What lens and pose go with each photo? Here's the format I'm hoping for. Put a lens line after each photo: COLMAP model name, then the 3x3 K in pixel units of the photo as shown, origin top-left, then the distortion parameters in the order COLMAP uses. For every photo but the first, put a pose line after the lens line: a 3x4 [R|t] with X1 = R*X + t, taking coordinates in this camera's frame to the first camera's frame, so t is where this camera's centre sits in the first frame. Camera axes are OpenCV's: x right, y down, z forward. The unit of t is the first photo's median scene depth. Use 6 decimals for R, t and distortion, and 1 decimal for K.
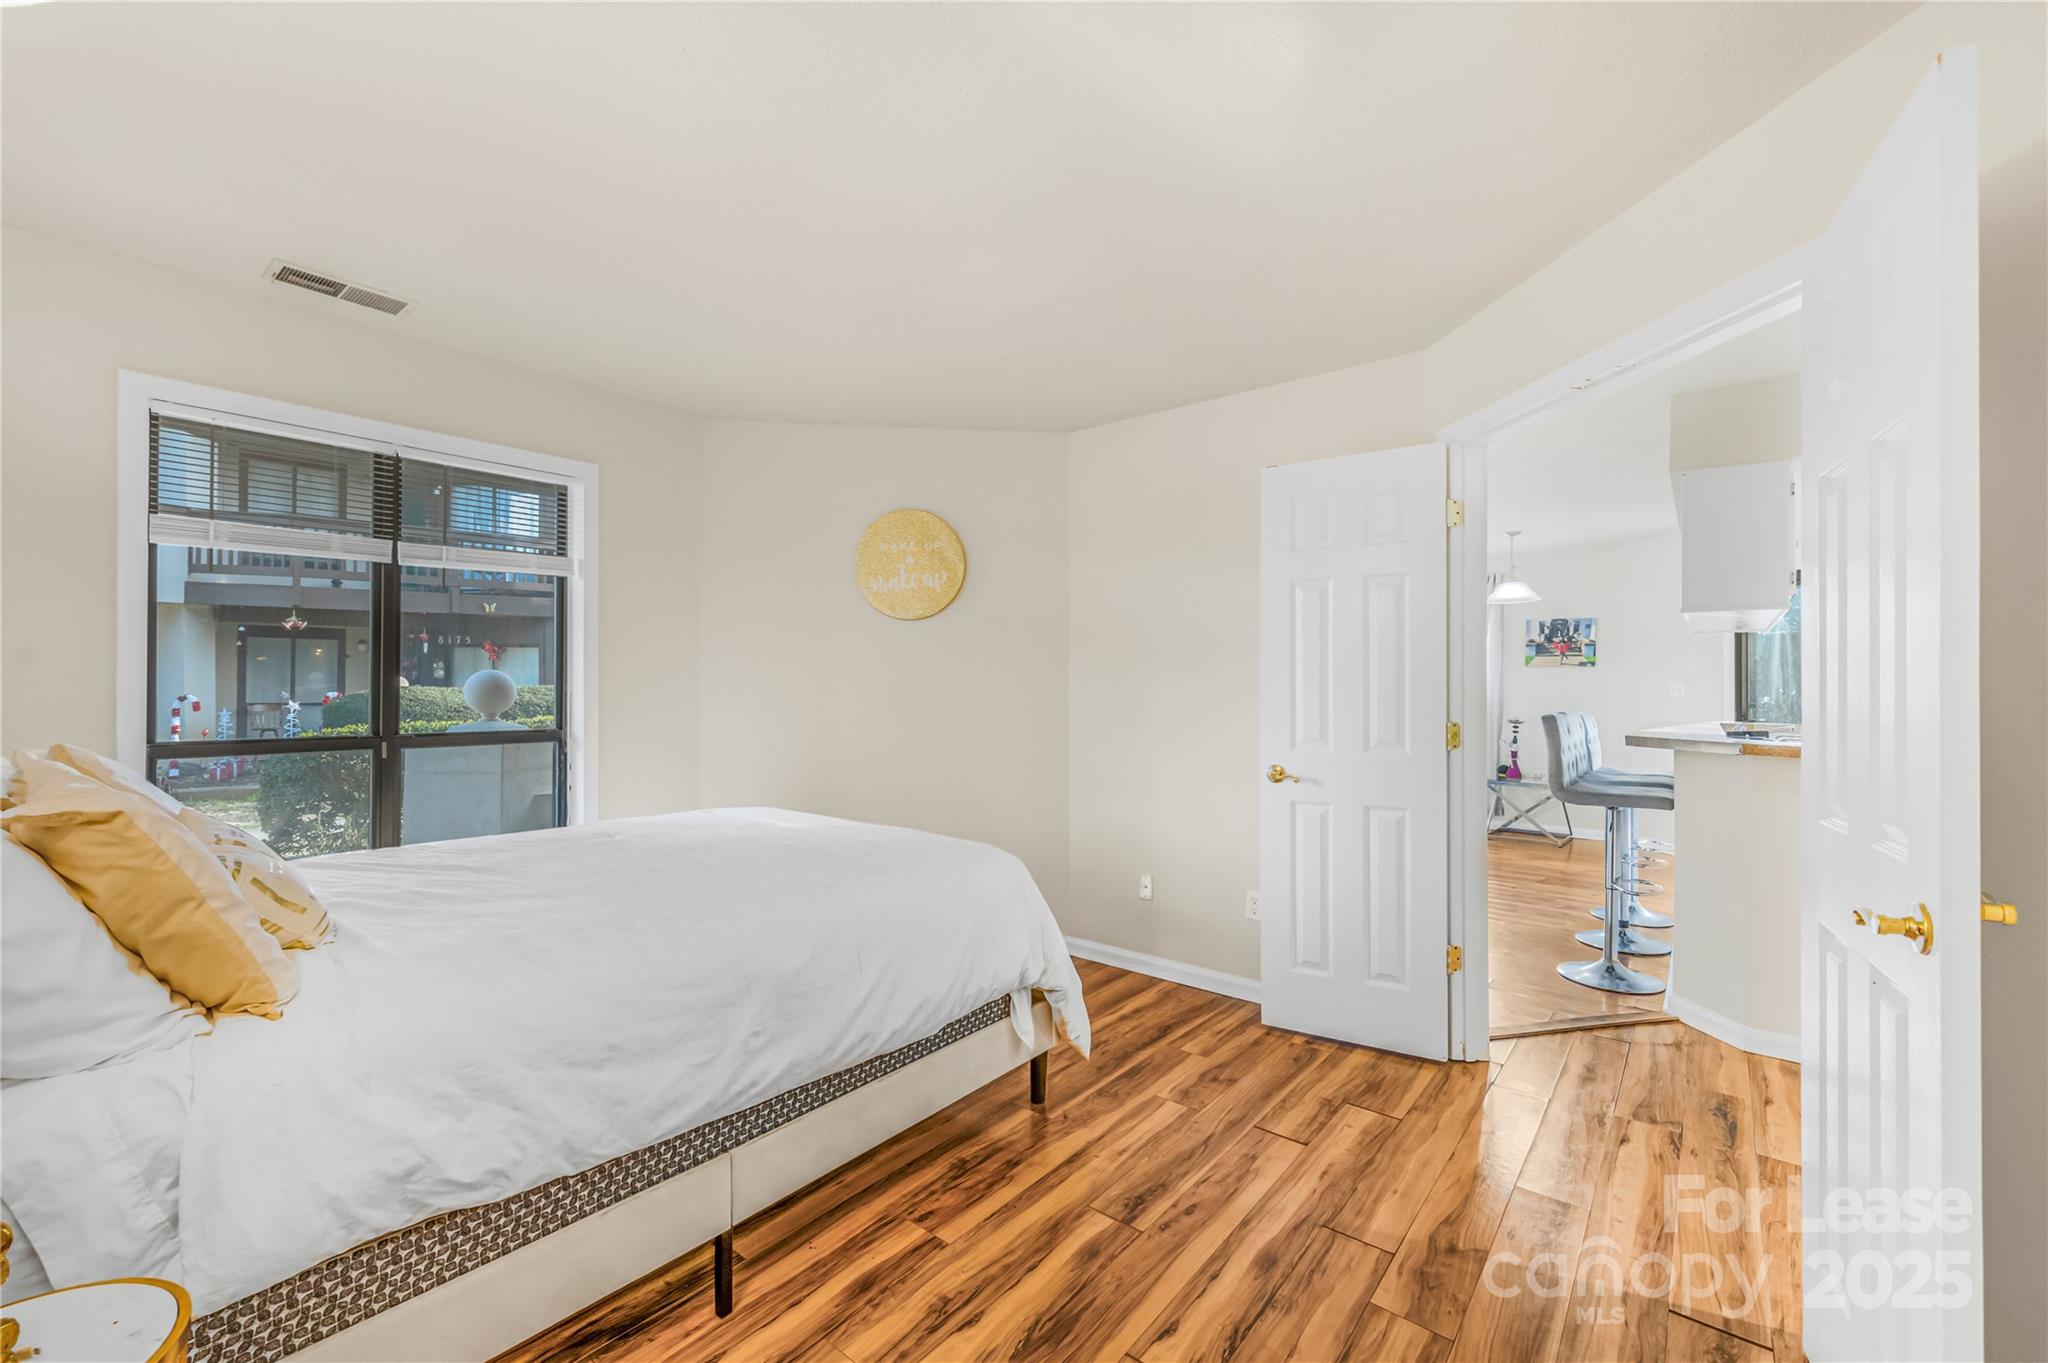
lens RADIAL K [[841.5, 0, 1028.2], [0, 841.5, 682.0], [0, 0, 1]] dist [-0.000286, -0.000032]
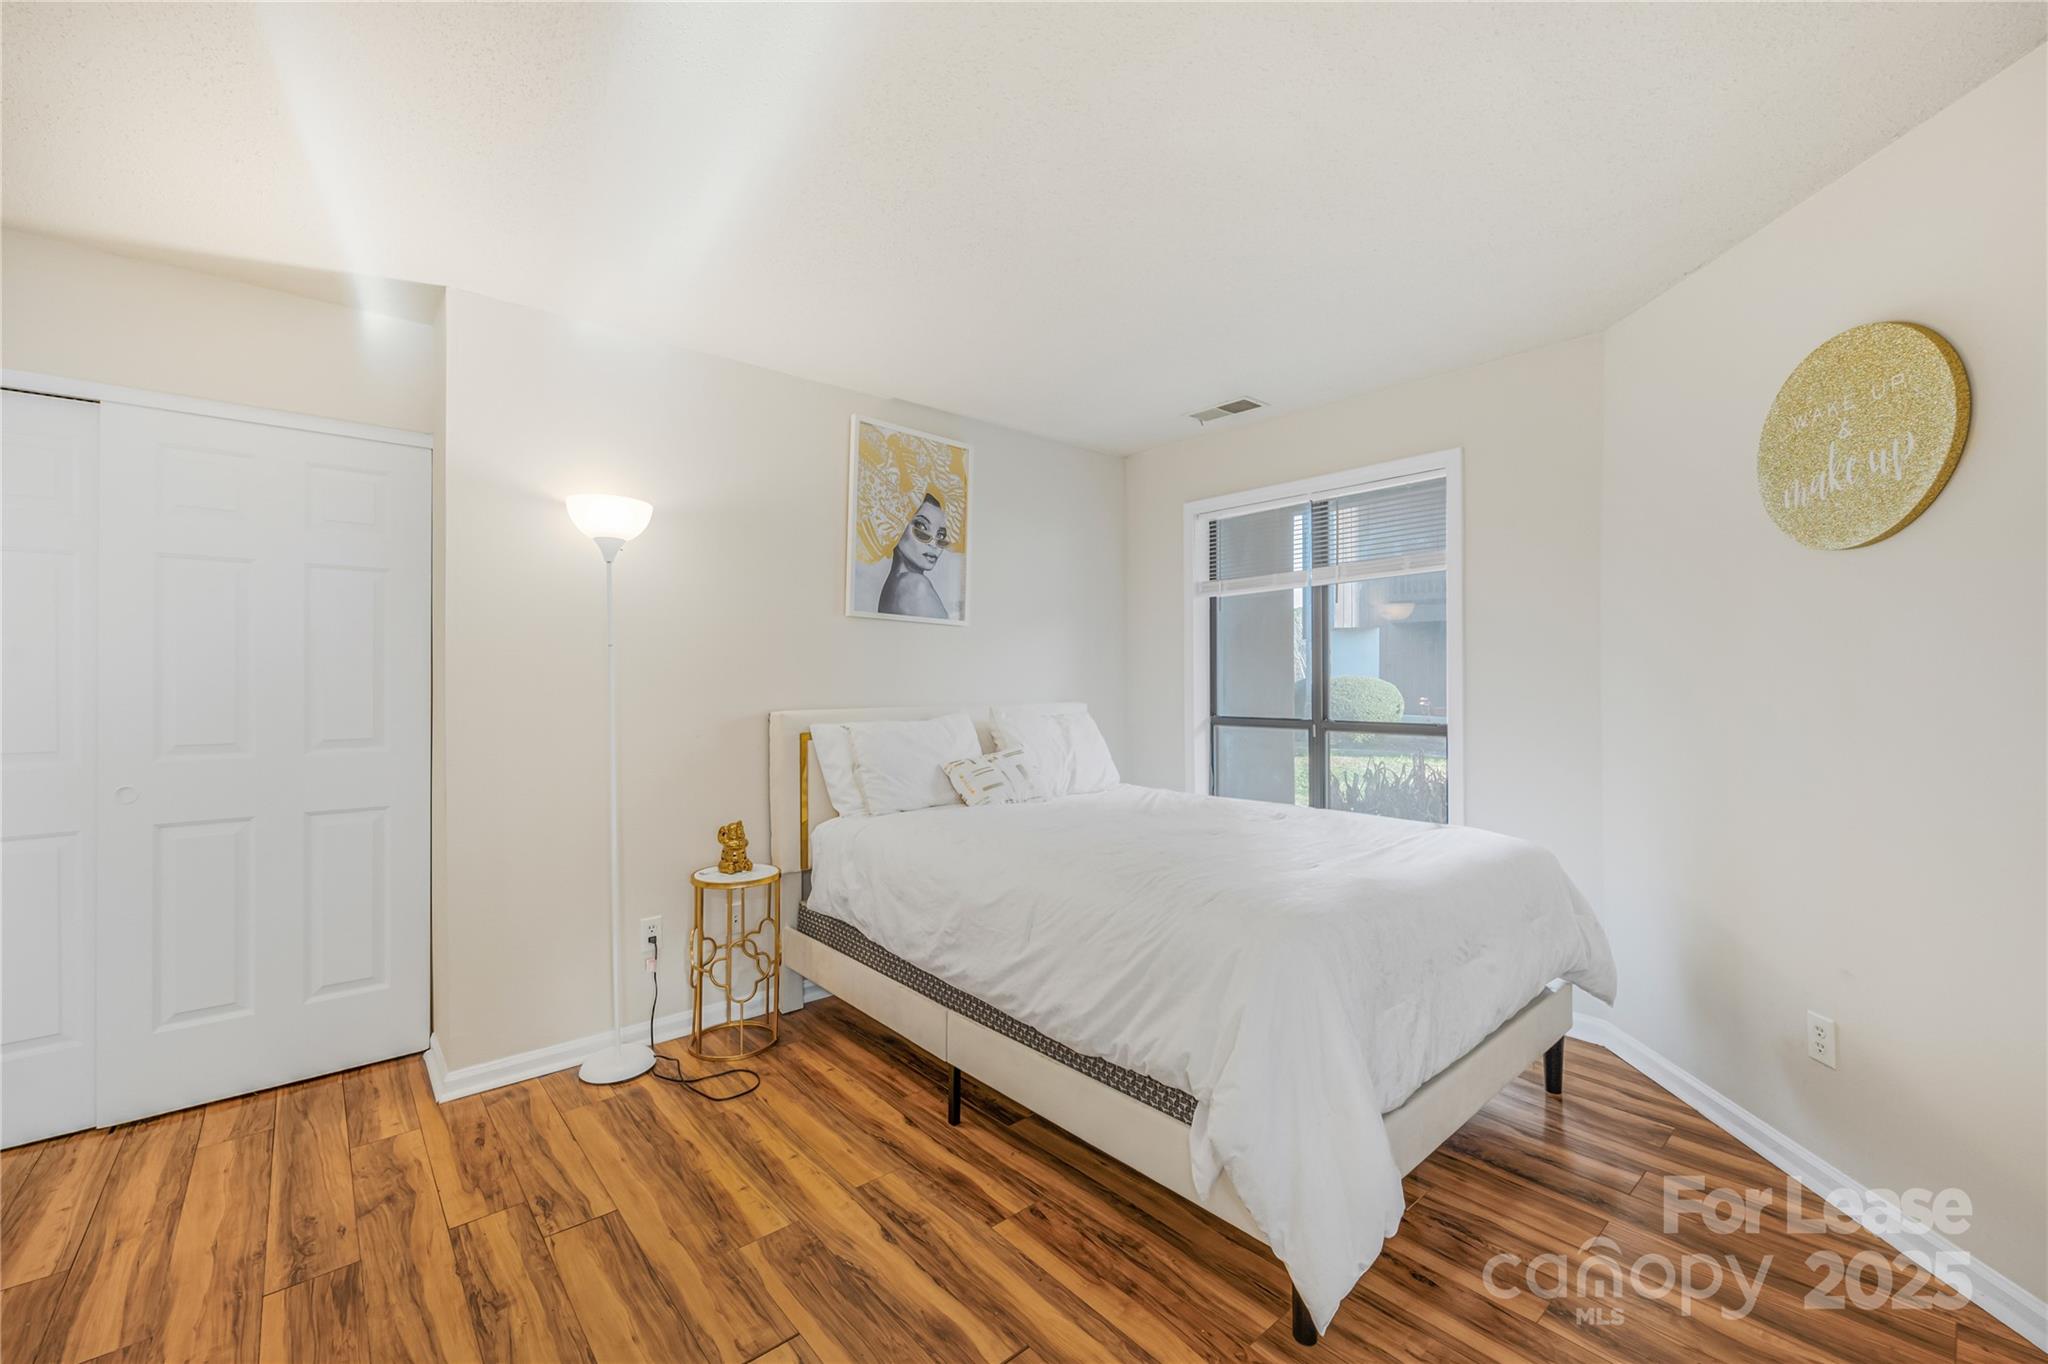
lens RADIAL K [[841.5, 0, 1028.2], [0, 841.5, 682.5], [0, 0, 1]] dist [-0.000286, -0.000032]
pose [[-0.176293, 0.000260, -0.984338, 0.903350], [0.006866, 0.999976, -0.000965, 0.007499], [0.984314, -0.006928, -0.176290, 1.227667]]
